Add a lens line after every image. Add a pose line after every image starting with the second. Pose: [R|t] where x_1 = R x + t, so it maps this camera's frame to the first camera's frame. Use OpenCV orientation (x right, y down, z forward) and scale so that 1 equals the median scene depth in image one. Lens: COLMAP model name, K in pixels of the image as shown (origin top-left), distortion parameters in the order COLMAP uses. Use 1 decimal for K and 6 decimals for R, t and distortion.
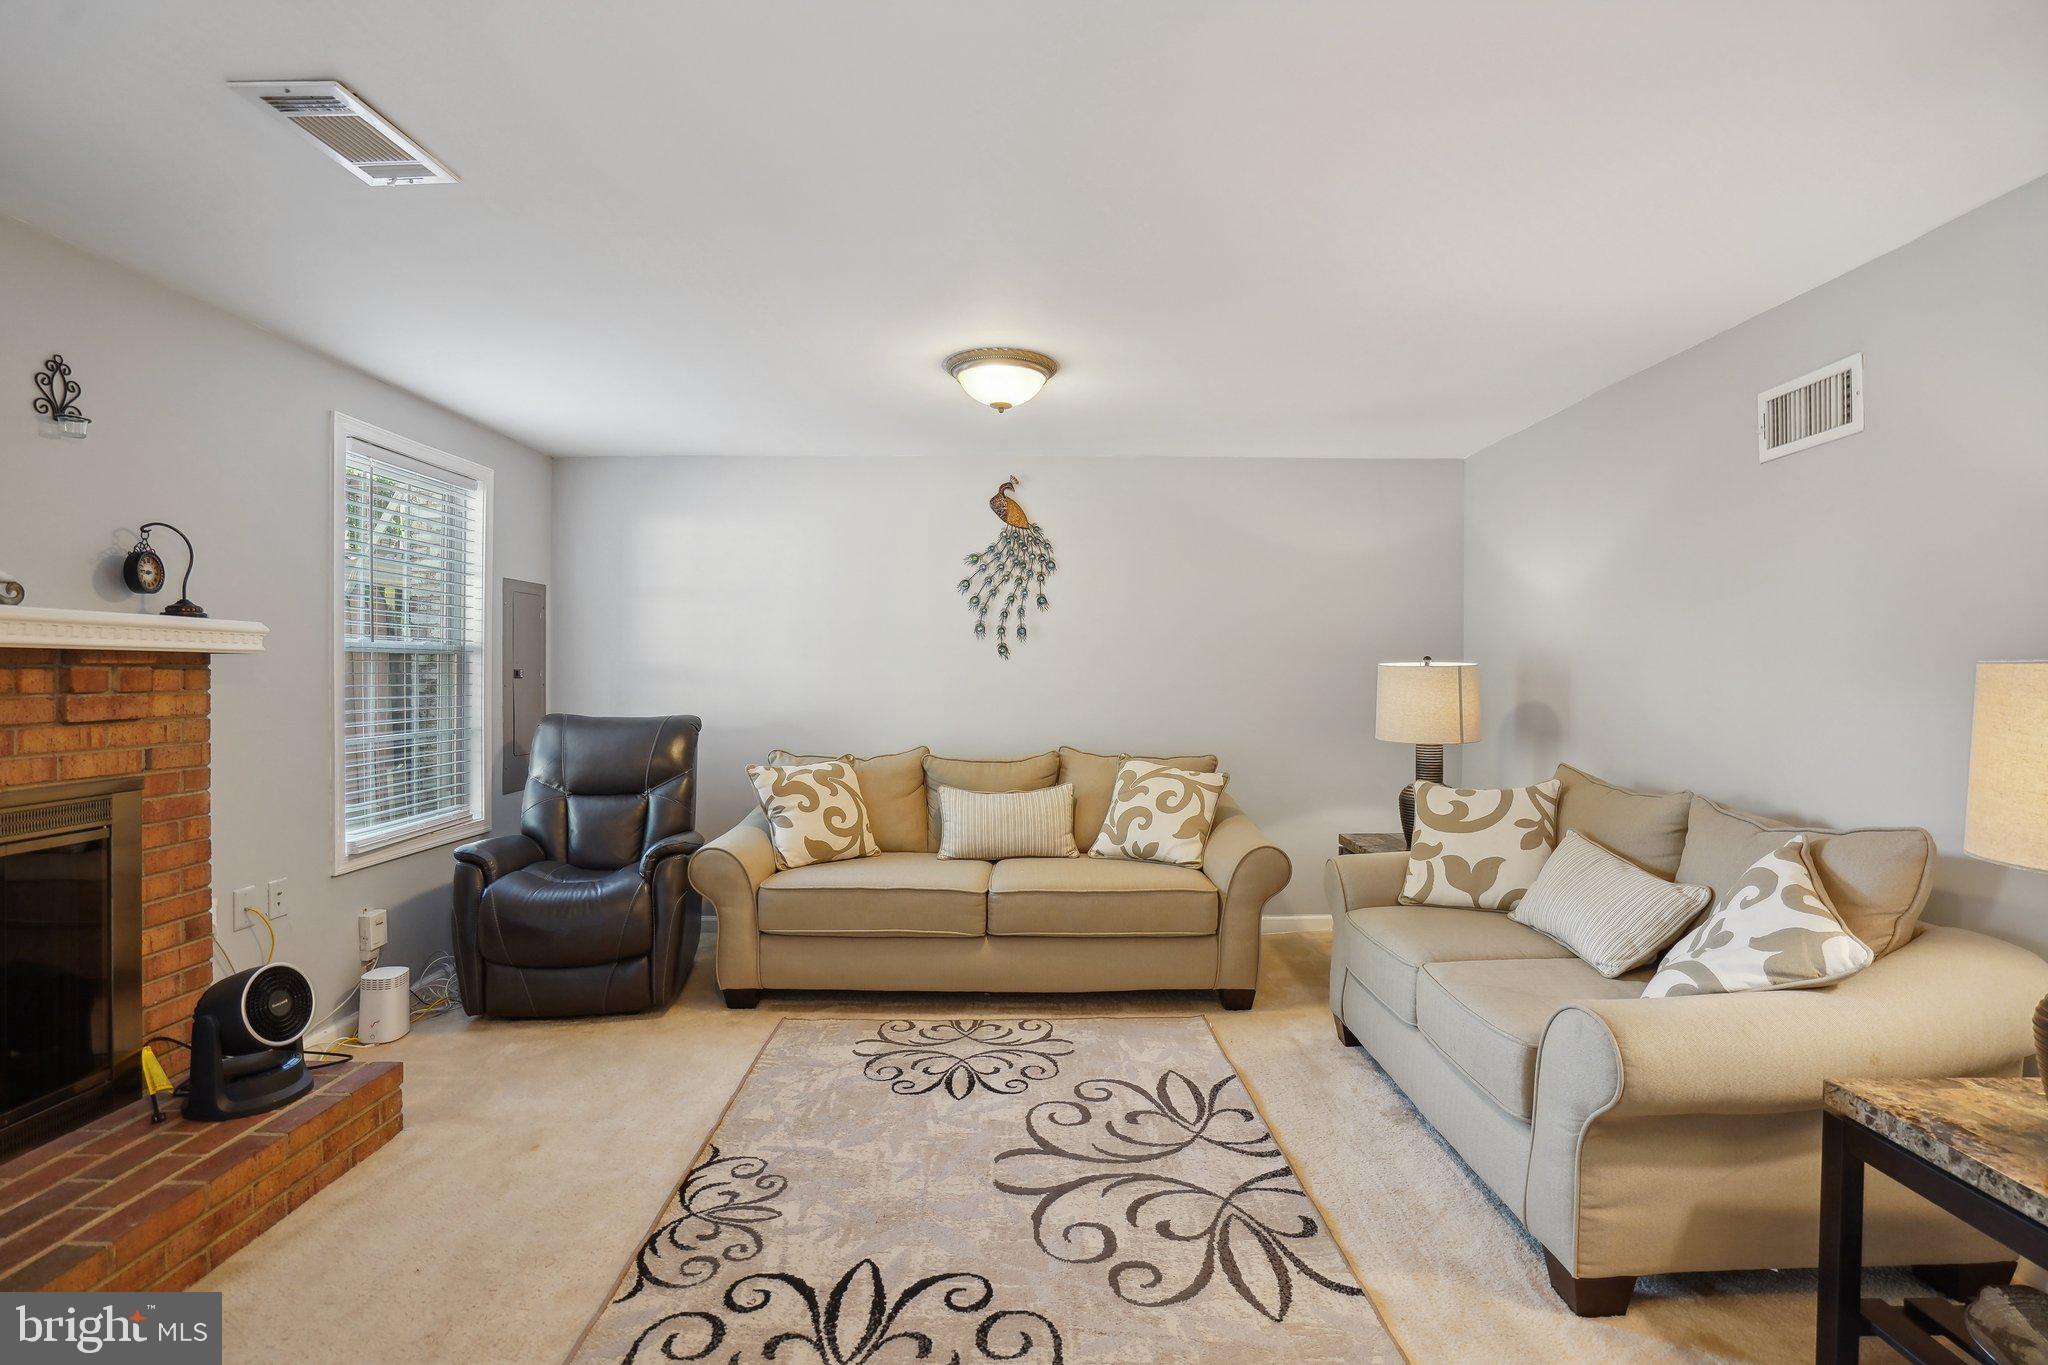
lens RADIAL K [[954.4, 0, 1038.1], [0, 954.4, 669.8], [0, 0, 1]] dist [-0.066190, 0.023997]
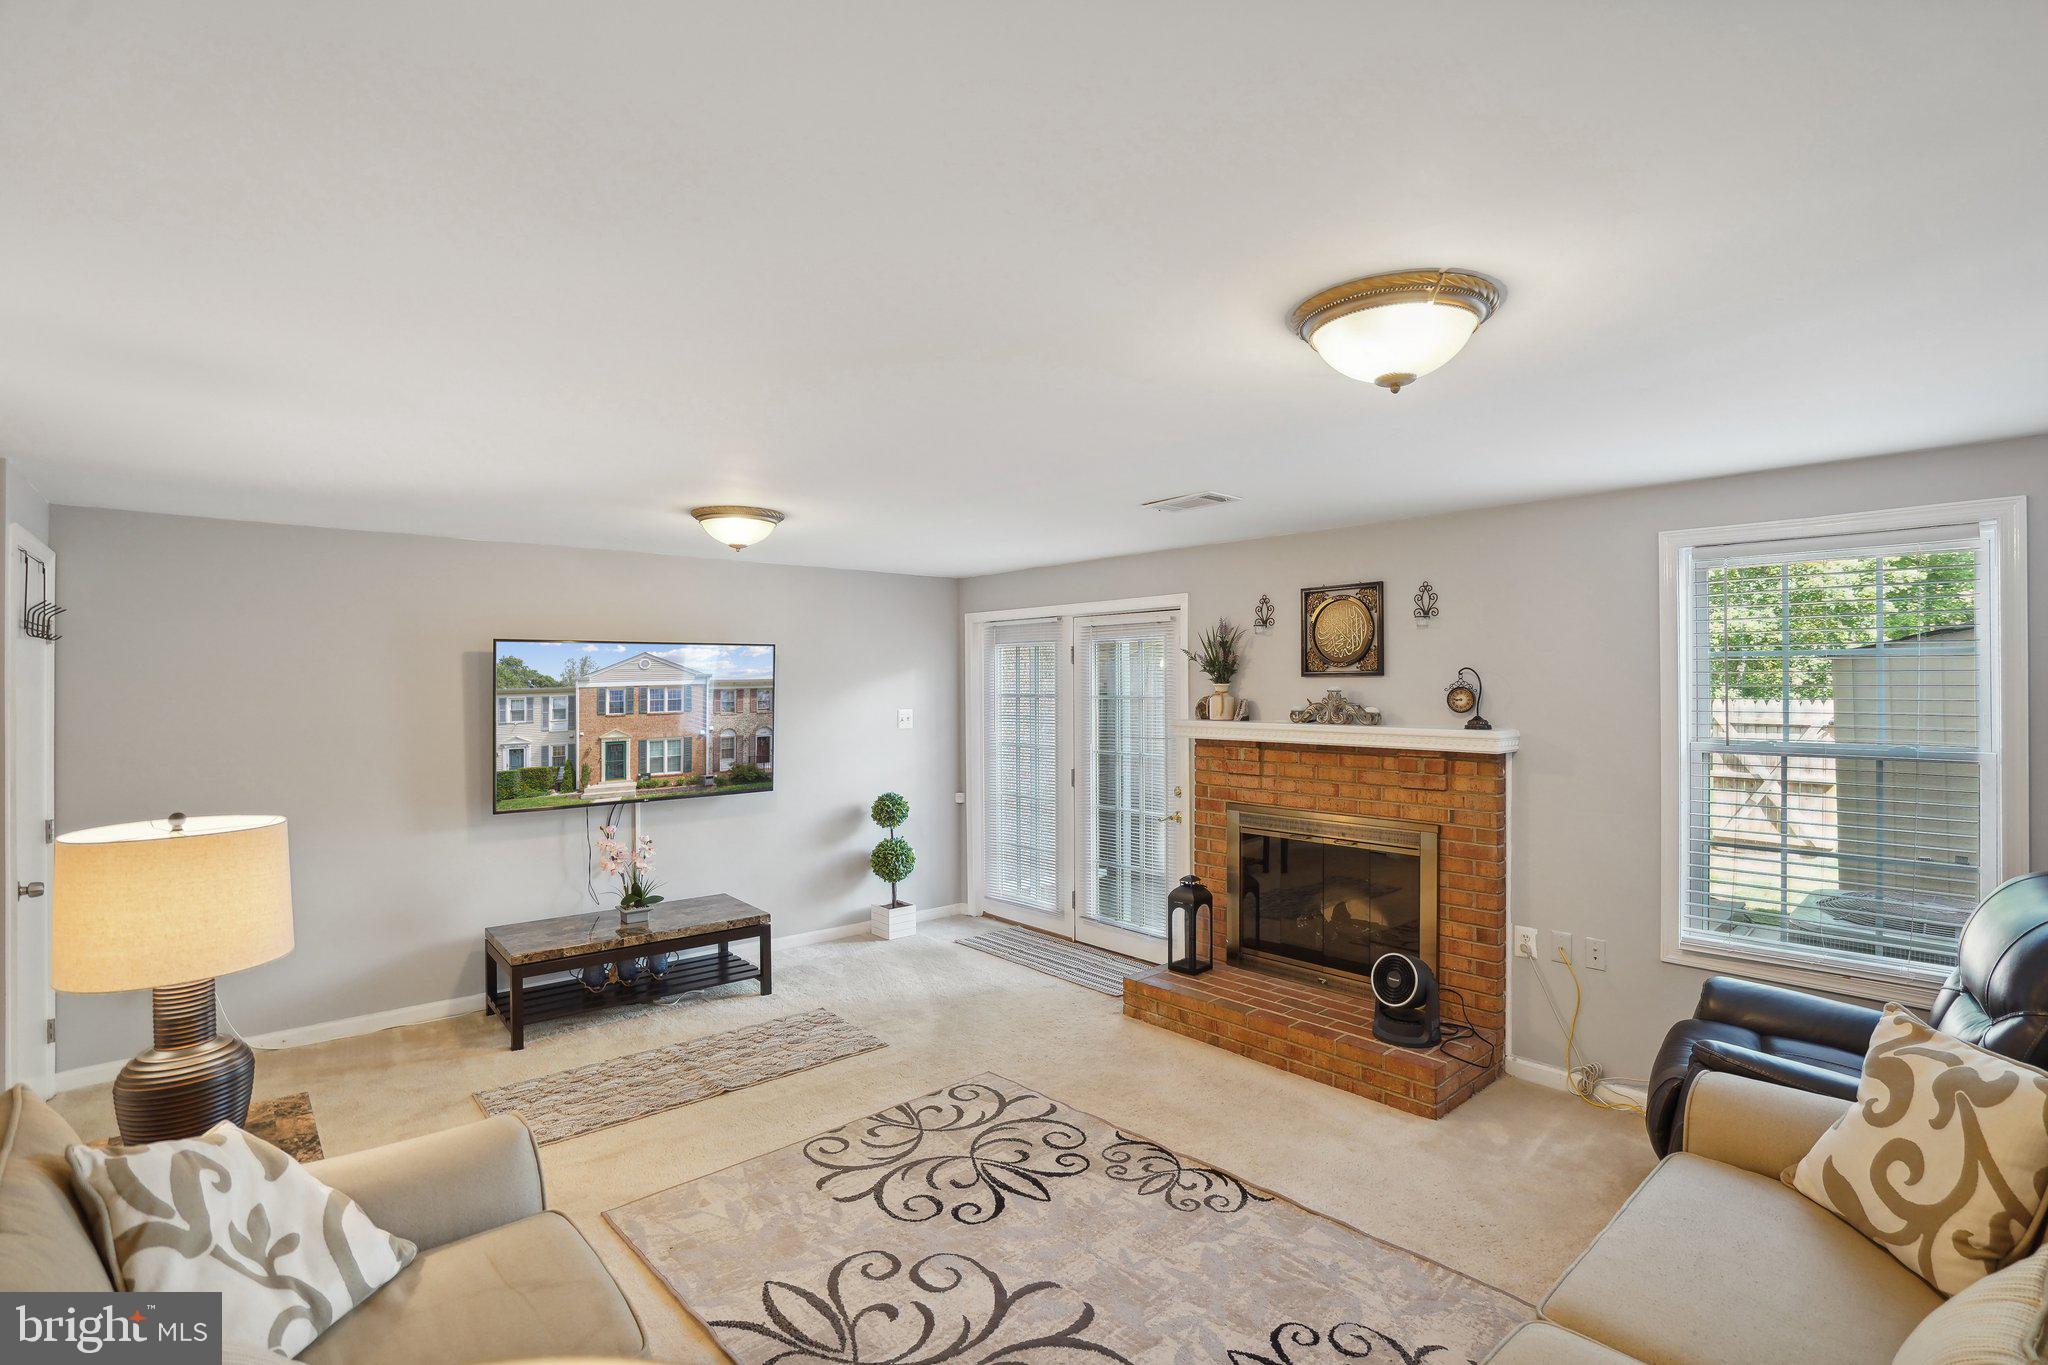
lens RADIAL K [[965.9, 0, 1060.1], [0, 965.9, 675.2], [0, 0, 1]] dist [-0.023120, 0.000100]
pose [[-0.737054, -0.001279, -0.675833, 0.564806], [0.005036, 0.999960, -0.007385, -0.117652], [0.675815, -0.008847, -0.737018, 1.476615]]
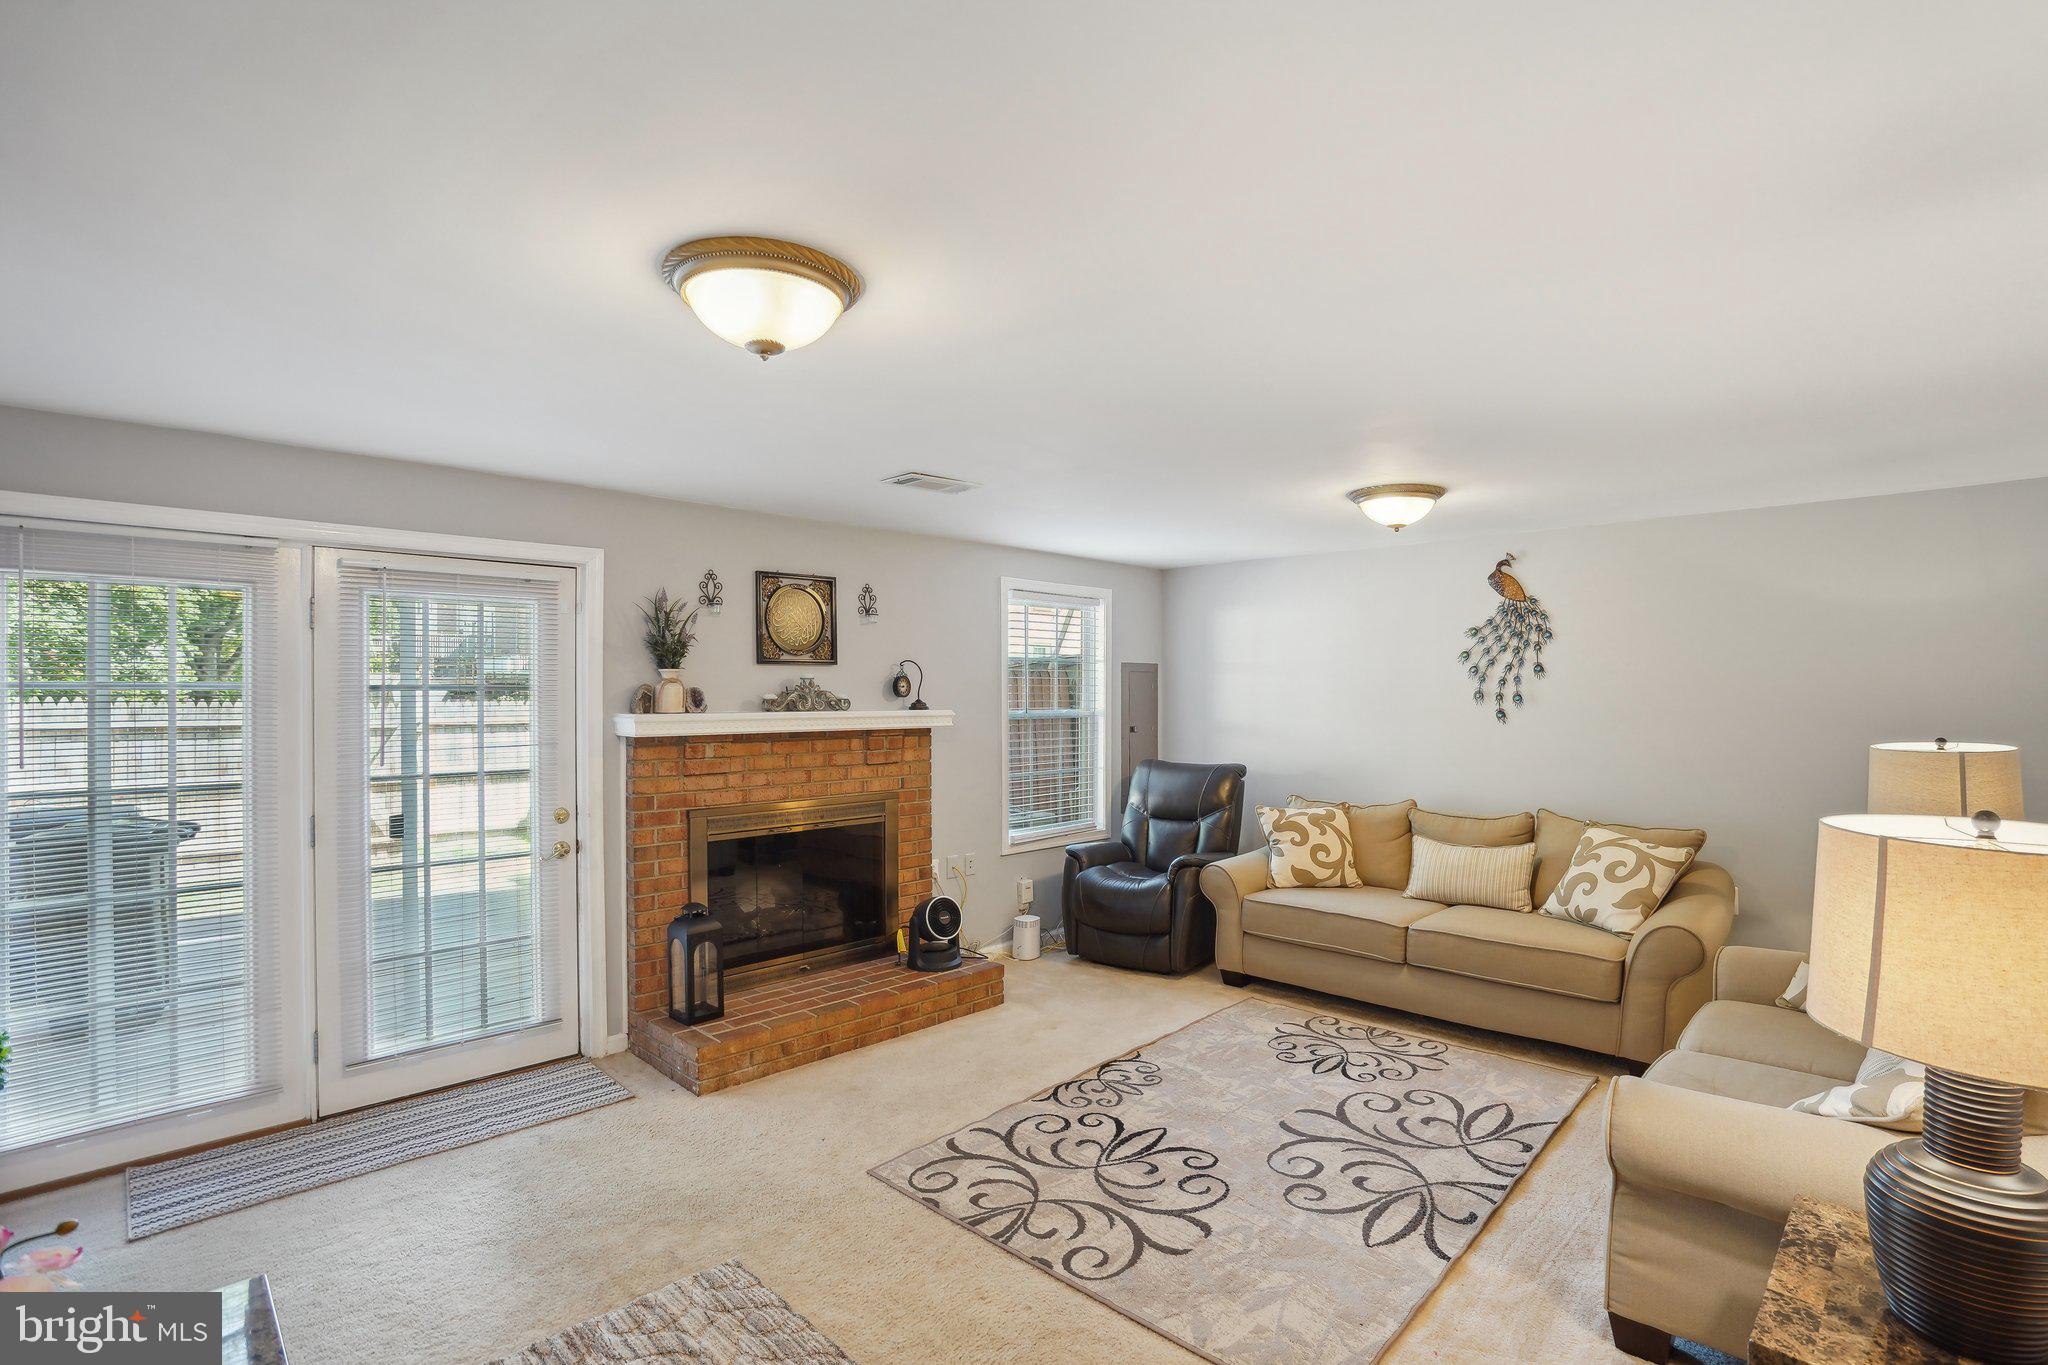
lens RADIAL K [[955.1, 0, 1052.4], [0, 955.1, 699.8], [0, 0, 1]] dist [-0.047536, 0.000619]
pose [[0.719798, 0.000479, -0.694183, 0.555523], [0.003183, 0.999987, 0.003990, -0.071875], [0.694176, -0.005082, 0.719787, -0.200422]]
